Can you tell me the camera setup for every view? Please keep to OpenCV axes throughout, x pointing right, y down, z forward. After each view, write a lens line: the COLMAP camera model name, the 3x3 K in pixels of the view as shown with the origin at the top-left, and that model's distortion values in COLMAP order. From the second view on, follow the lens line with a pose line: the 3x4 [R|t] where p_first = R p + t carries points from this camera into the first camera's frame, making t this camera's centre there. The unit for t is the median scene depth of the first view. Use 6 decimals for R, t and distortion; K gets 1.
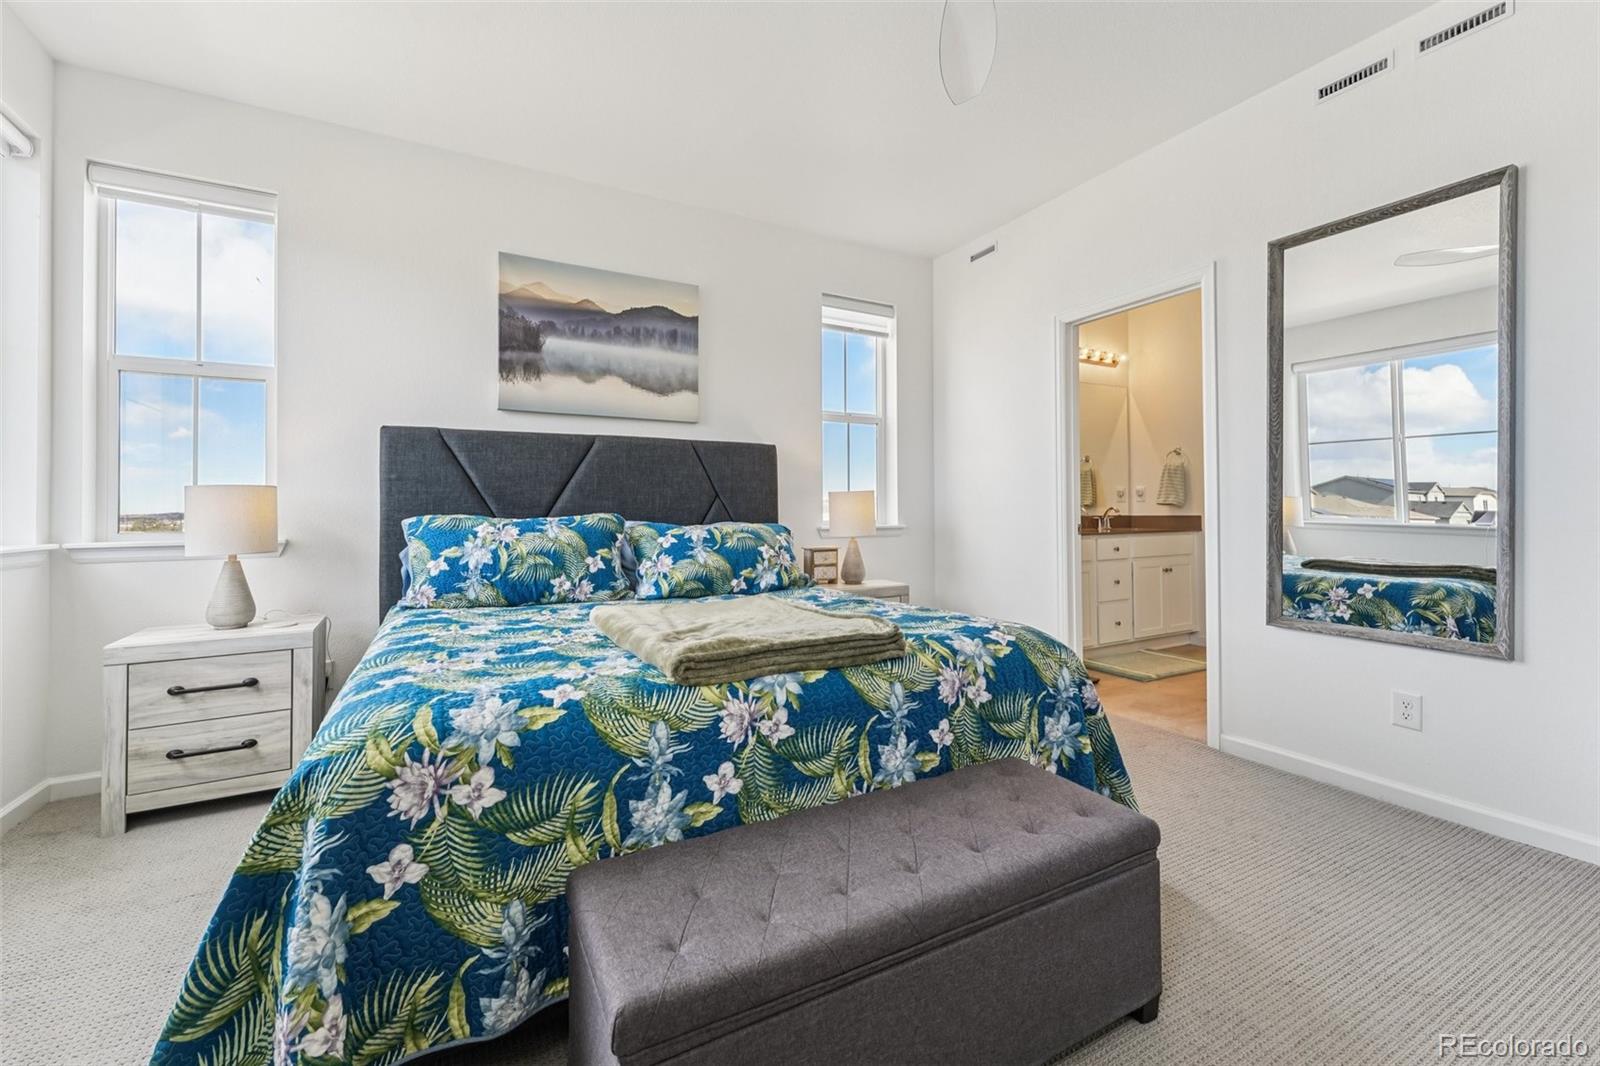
lens RADIAL K [[651.2, 0, 799.0], [0, 651.2, 496.2], [0, 0, 1]] dist [0.016510, -0.000440]
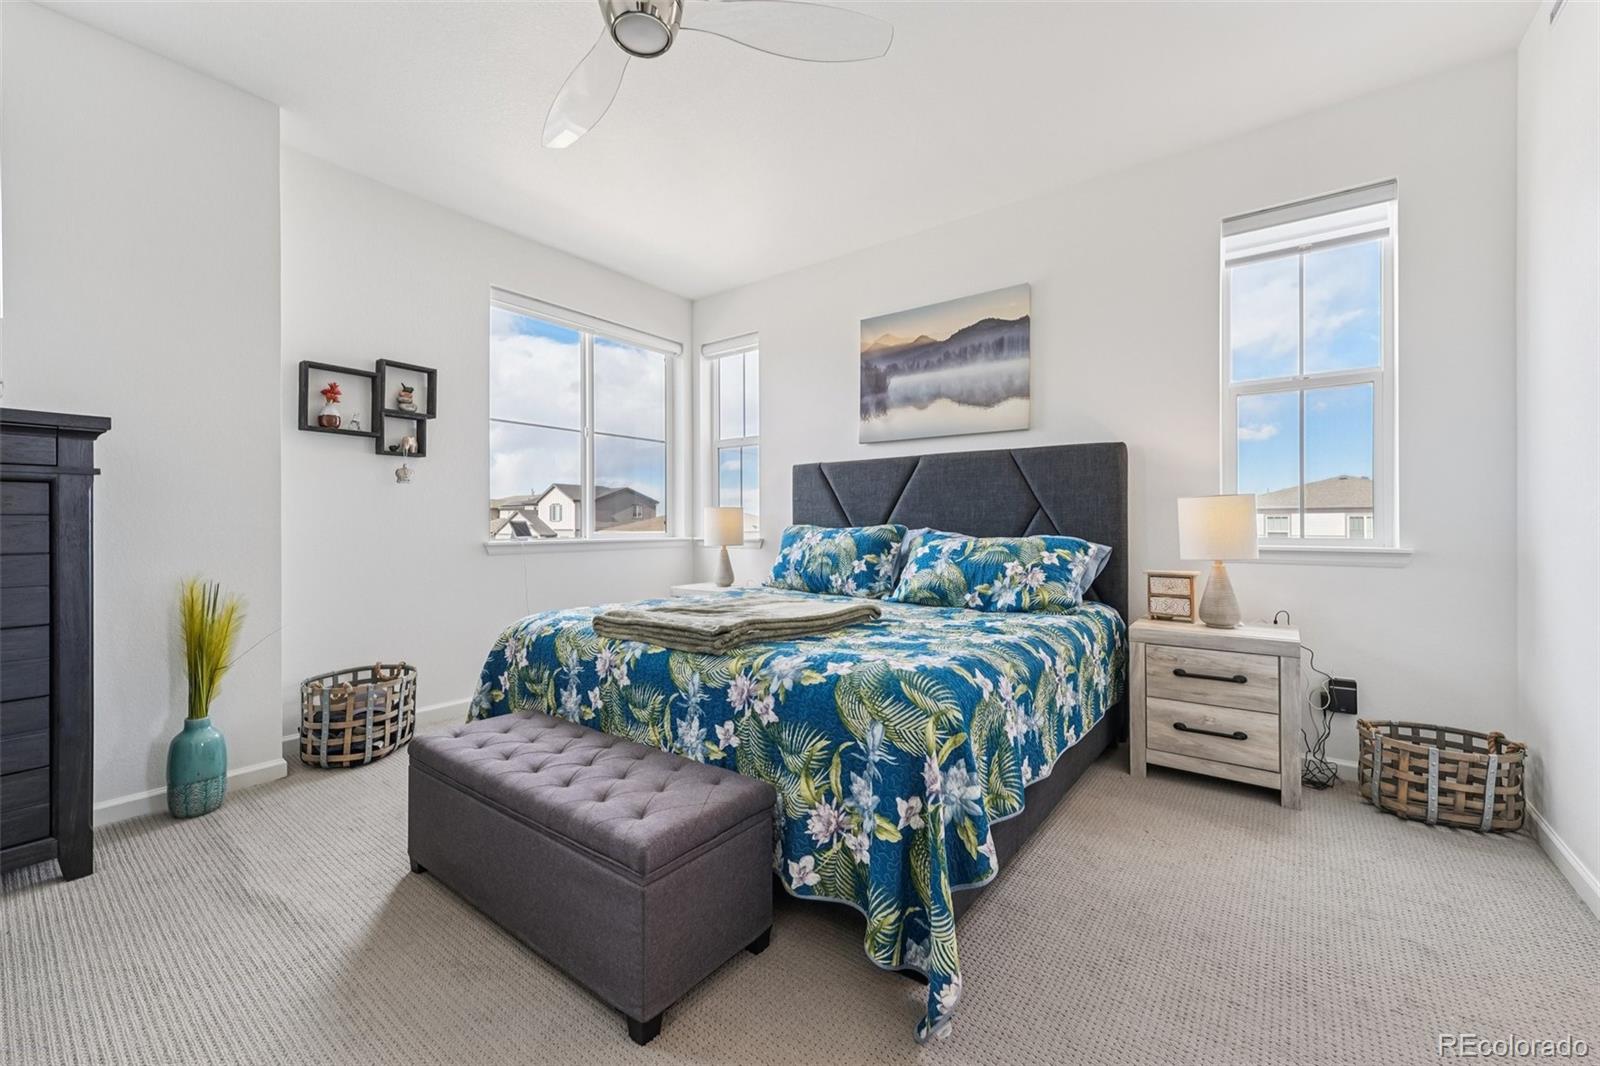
lens RADIAL K [[649.3, 0, 799.2], [0, 649.3, 522.5], [0, 0, 1]] dist [0.010373, -0.000245]
pose [[0.413287, 0.005685, -0.910583, 0.672904], [0.018636, 0.999718, 0.014700, 0.002367], [0.910410, -0.023045, 0.413065, 0.366543]]
